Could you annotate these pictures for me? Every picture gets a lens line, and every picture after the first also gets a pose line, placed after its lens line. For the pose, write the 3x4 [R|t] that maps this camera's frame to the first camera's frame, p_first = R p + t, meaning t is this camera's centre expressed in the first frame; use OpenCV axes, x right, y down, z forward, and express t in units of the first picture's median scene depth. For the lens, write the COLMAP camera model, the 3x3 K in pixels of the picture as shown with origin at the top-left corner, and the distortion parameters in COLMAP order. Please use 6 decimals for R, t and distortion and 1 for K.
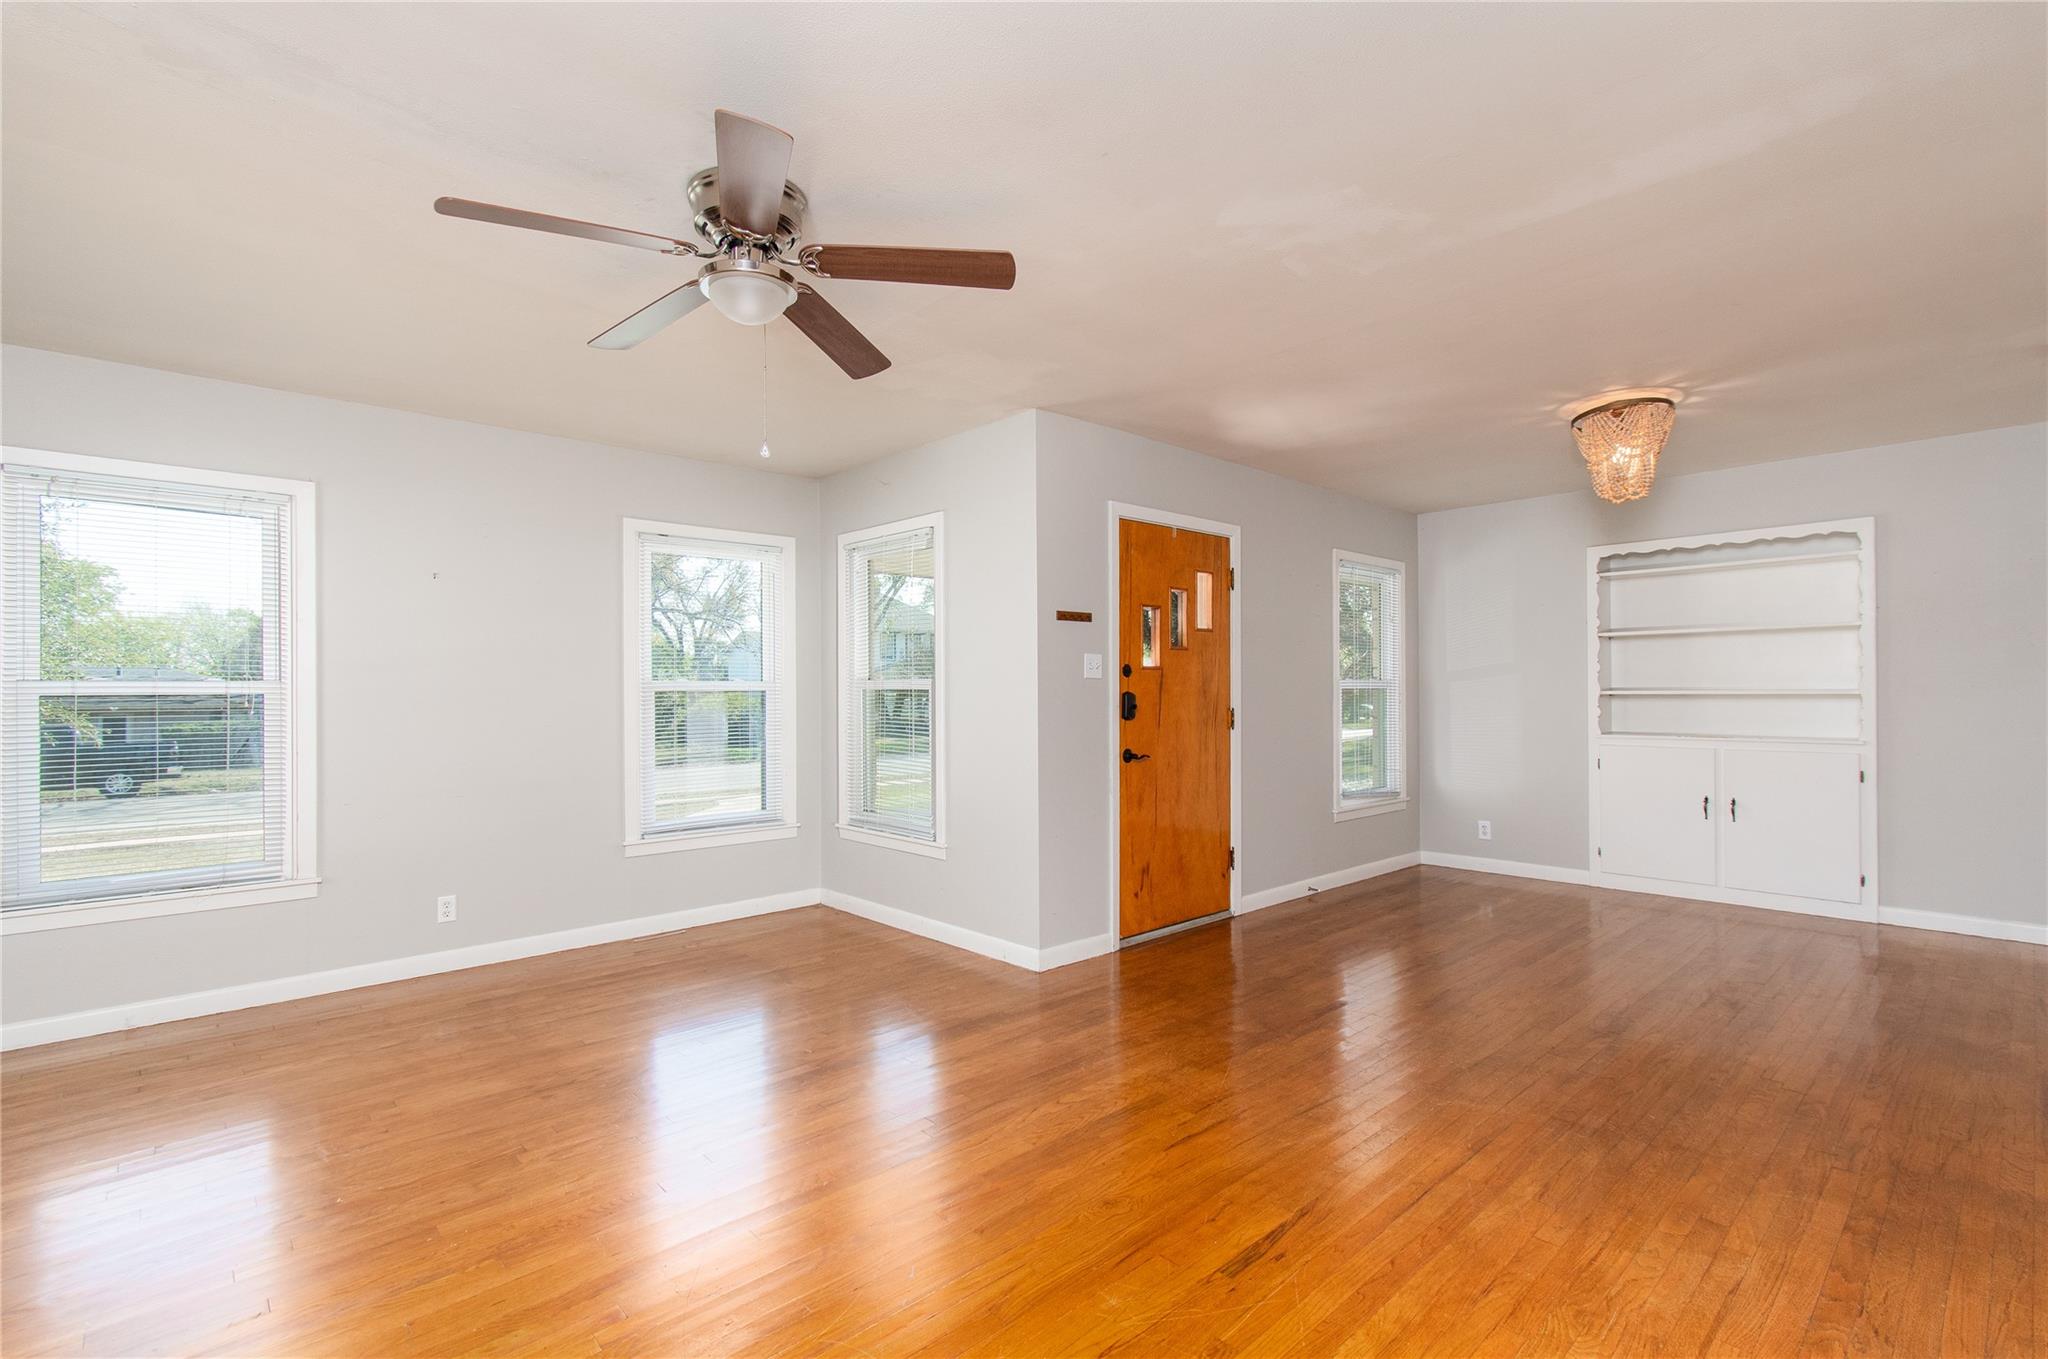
lens RADIAL K [[920.1, 0, 1027.0], [0, 920.1, 709.4], [0, 0, 1]] dist [0.004568, -0.002637]
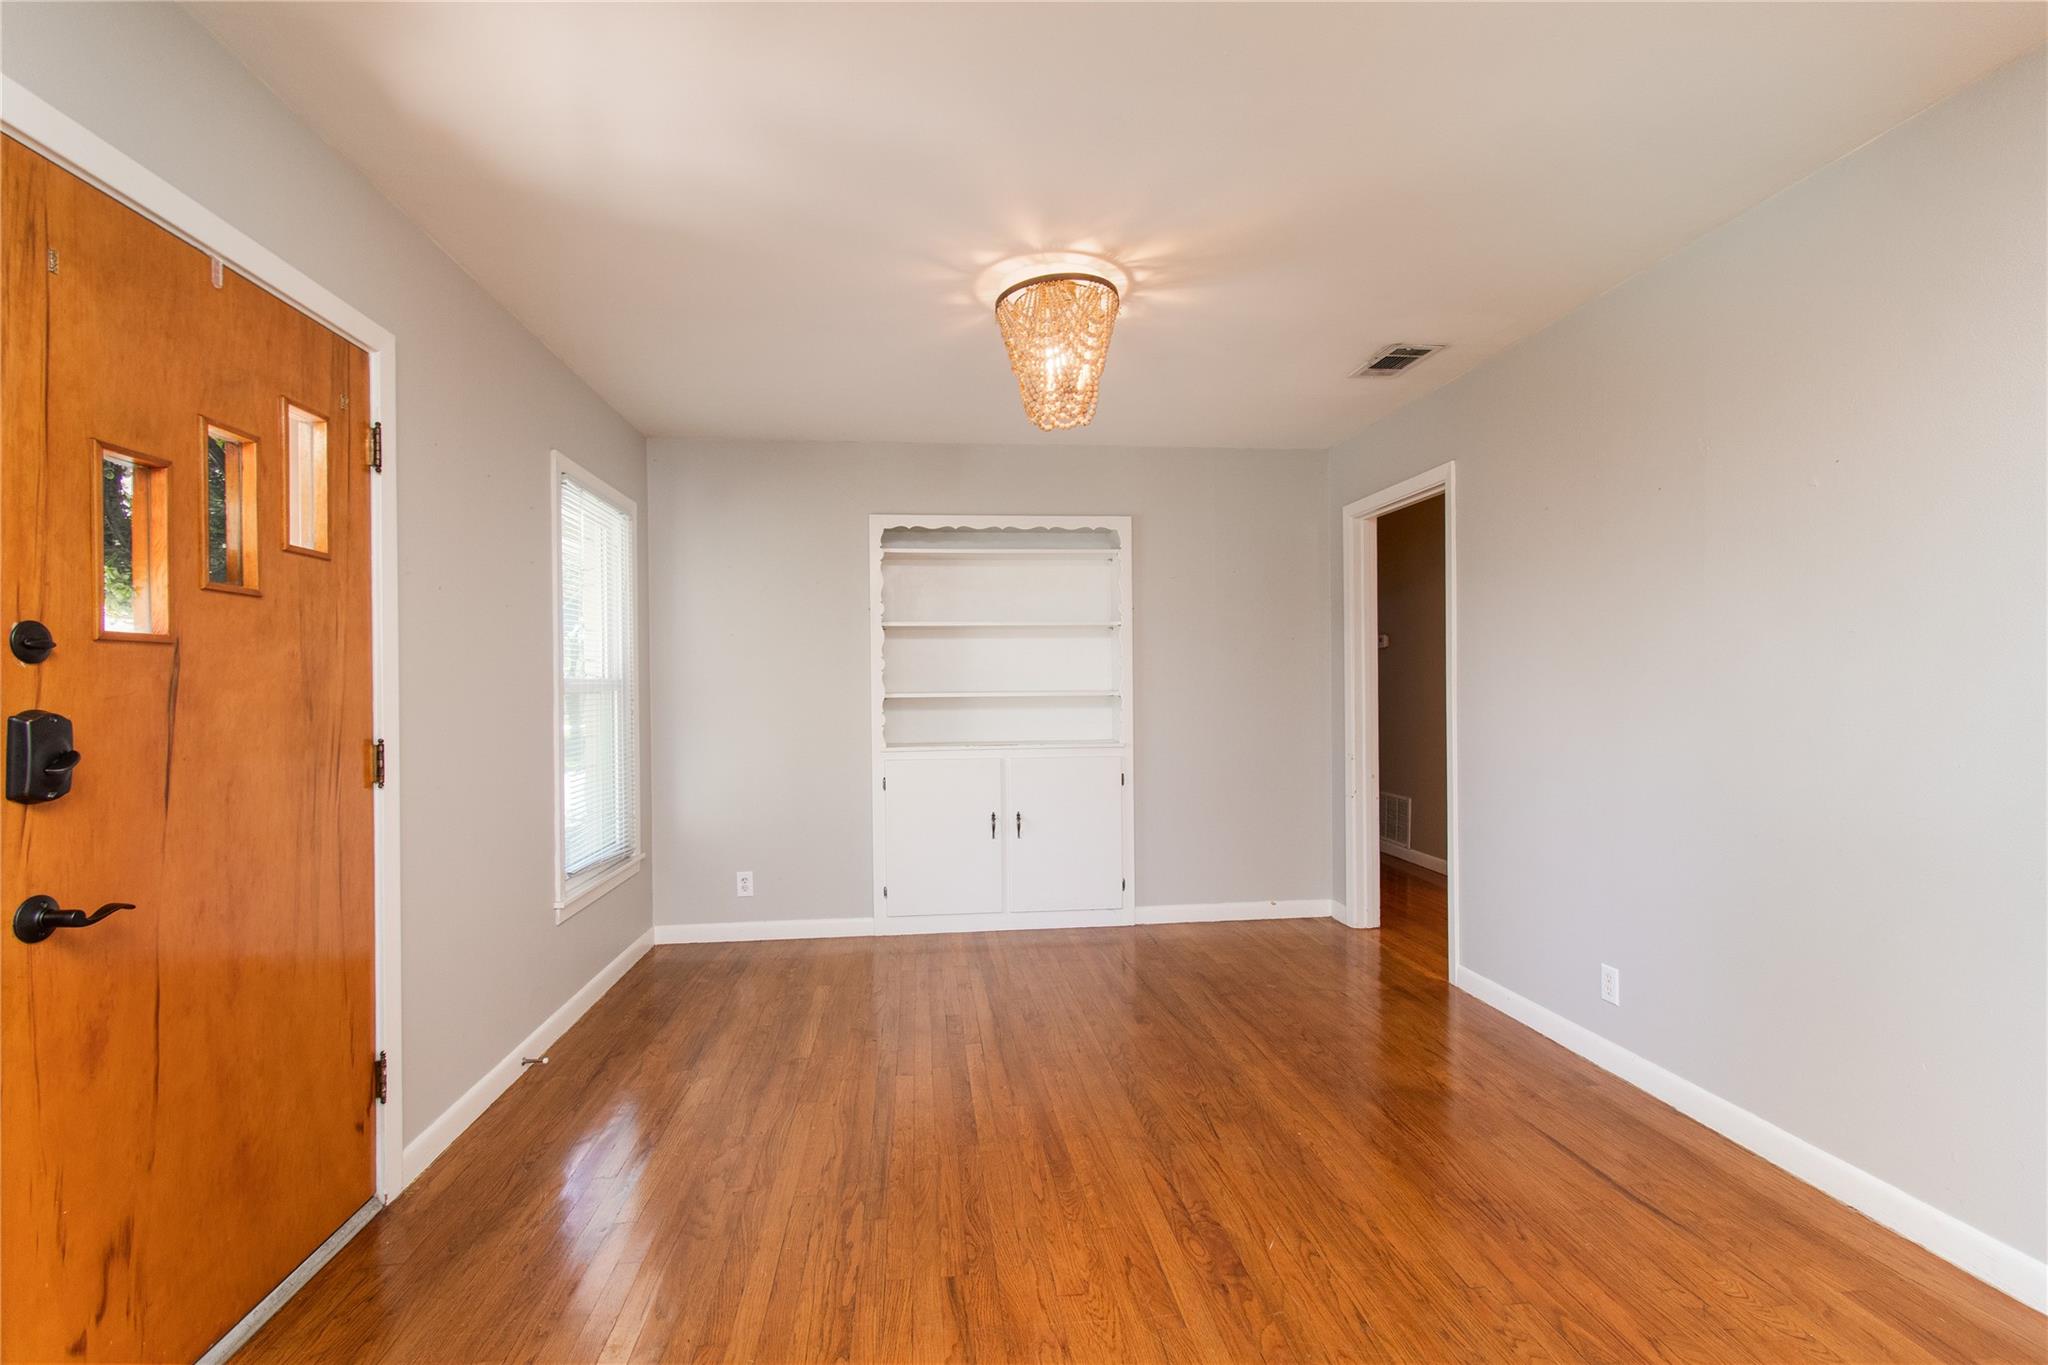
lens RADIAL K [[920.1, 0, 1020.2], [0, 920.1, 688.0], [0, 0, 1]] dist [0.004568, -0.002637]
pose [[0.595087, -0.002404, 0.803658, 0.052856], [0.020006, 0.999730, -0.011824, -0.015124], [-0.803412, 0.023115, 0.594974, 0.508535]]
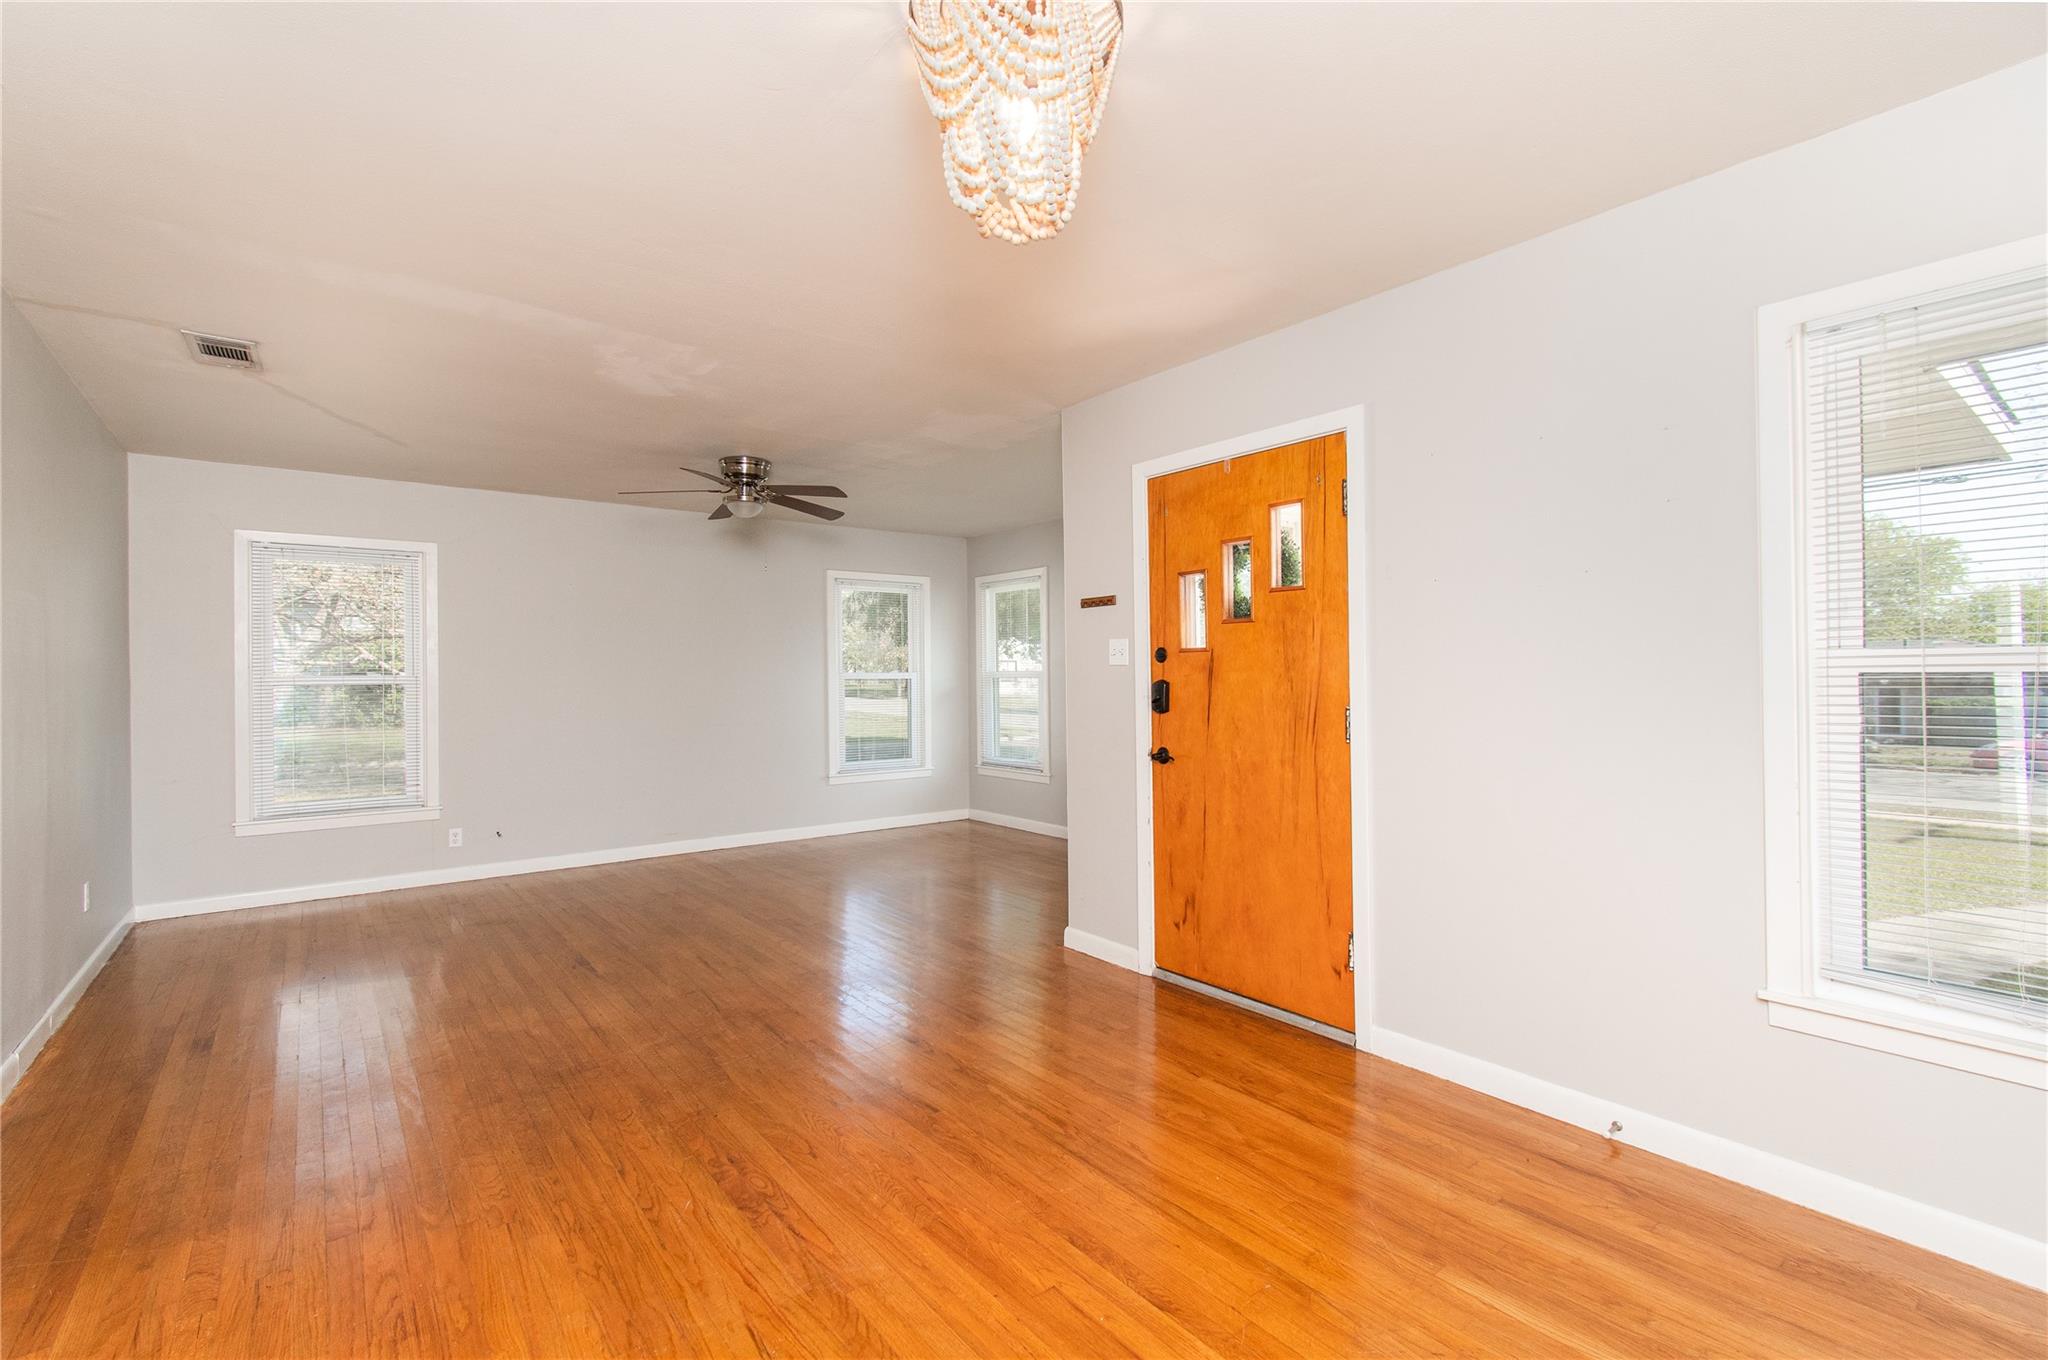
lens RADIAL K [[920.1, 0, 1031.2], [0, 920.1, 693.0], [0, 0, 1]] dist [0.004568, -0.002637]
pose [[-0.078952, 0.024775, -0.996571, 0.885949], [-0.010054, 0.999620, 0.025648, -0.025422], [0.996828, 0.012044, -0.078673, 0.871662]]
